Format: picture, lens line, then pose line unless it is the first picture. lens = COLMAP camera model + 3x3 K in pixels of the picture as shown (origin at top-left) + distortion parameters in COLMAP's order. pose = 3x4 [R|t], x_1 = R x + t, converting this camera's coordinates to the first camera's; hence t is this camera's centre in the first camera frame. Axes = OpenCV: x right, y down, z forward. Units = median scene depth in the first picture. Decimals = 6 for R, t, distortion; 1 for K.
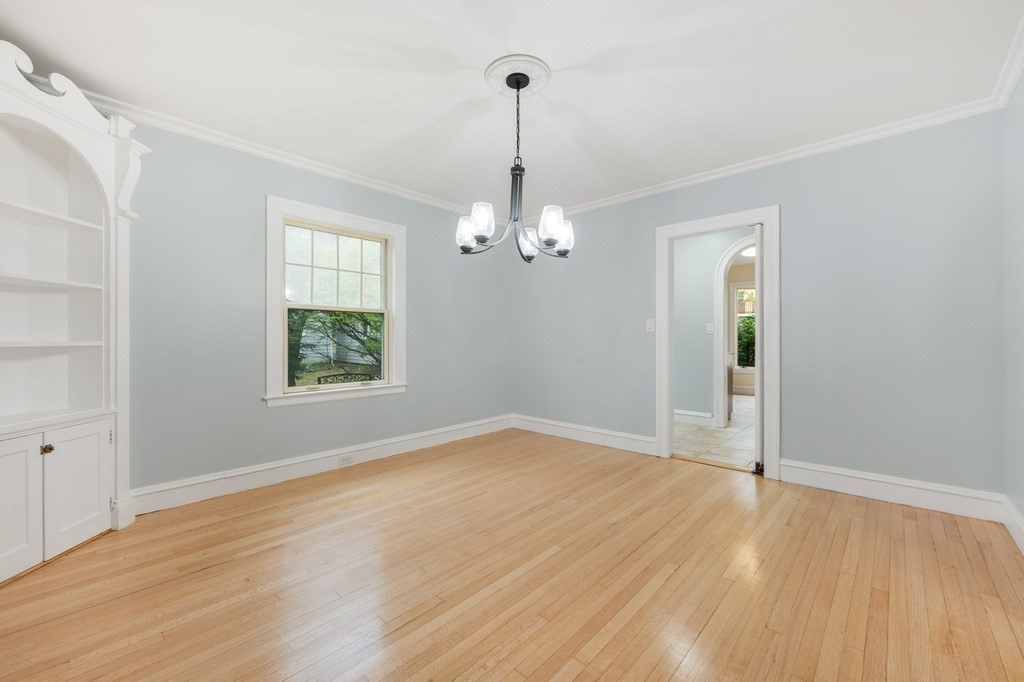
lens RADIAL K [[411.4, 0, 512.4], [0, 411.4, 338.8], [0, 0, 1]] dist [-0.002837, 0.000490]
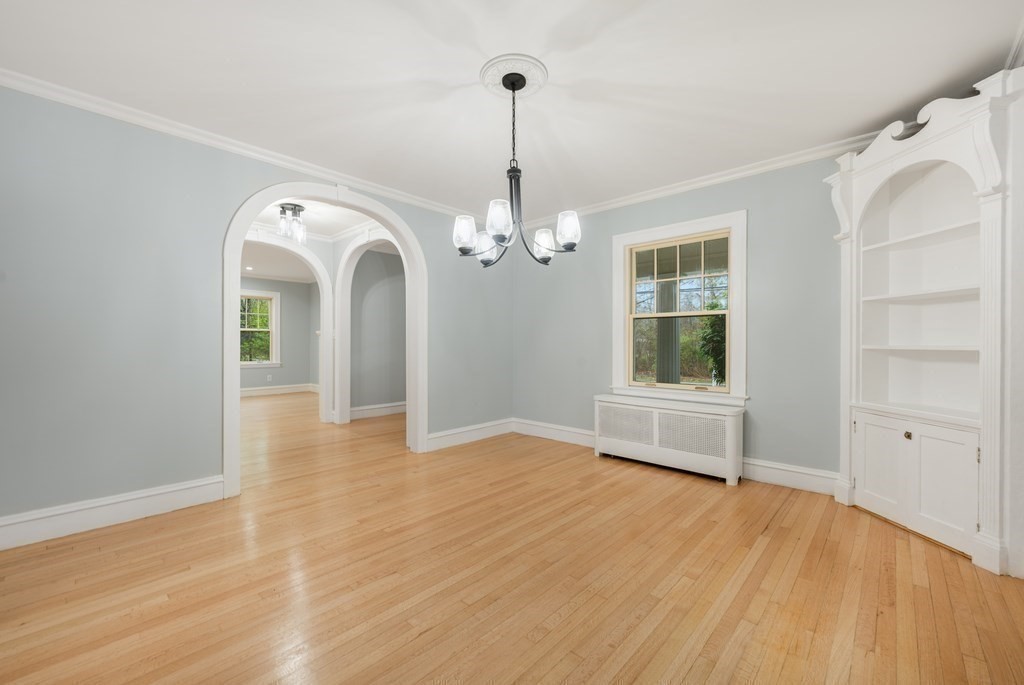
lens RADIAL K [[411.4, 0, 508.4], [0, 411.4, 343.4], [0, 0, 1]] dist [-0.002837, 0.000490]
pose [[-0.999943, 0.000809, 0.010613, 0.010769], [0.000774, 0.999994, -0.003295, 0.001939], [-0.010616, -0.003287, -0.999938, 1.386549]]
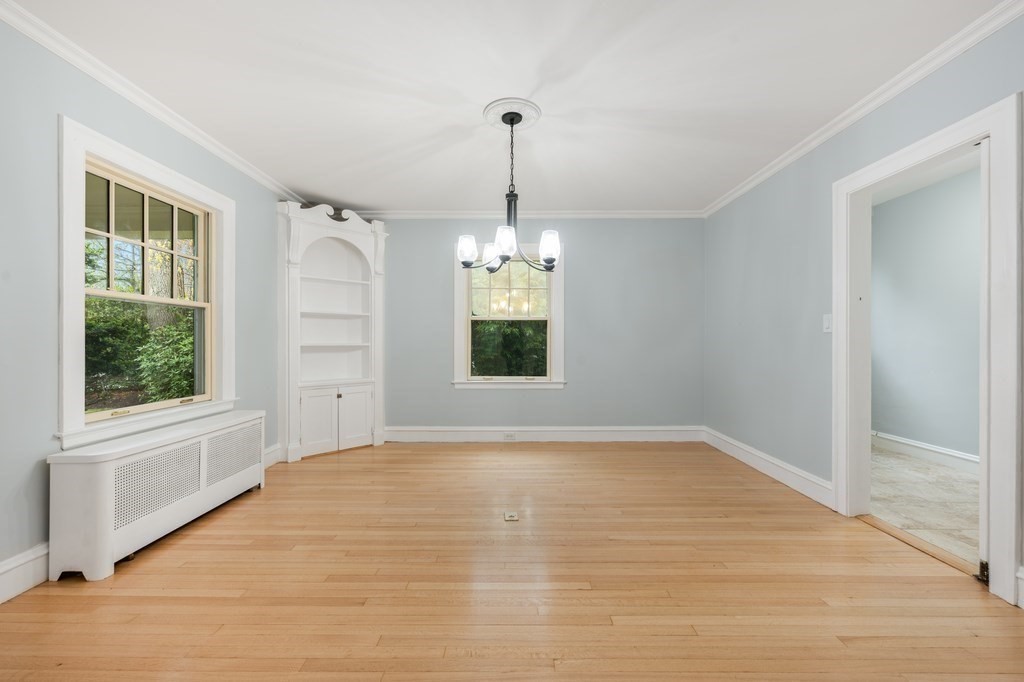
lens RADIAL K [[411.4, 0, 513.4], [0, 411.4, 343.1], [0, 0, 1]] dist [-0.002837, 0.000490]
pose [[0.678986, 0.003640, -0.734143, 0.601471], [0.000888, 0.999983, 0.005780, -0.004178], [0.734151, -0.004576, 0.678971, 0.153214]]
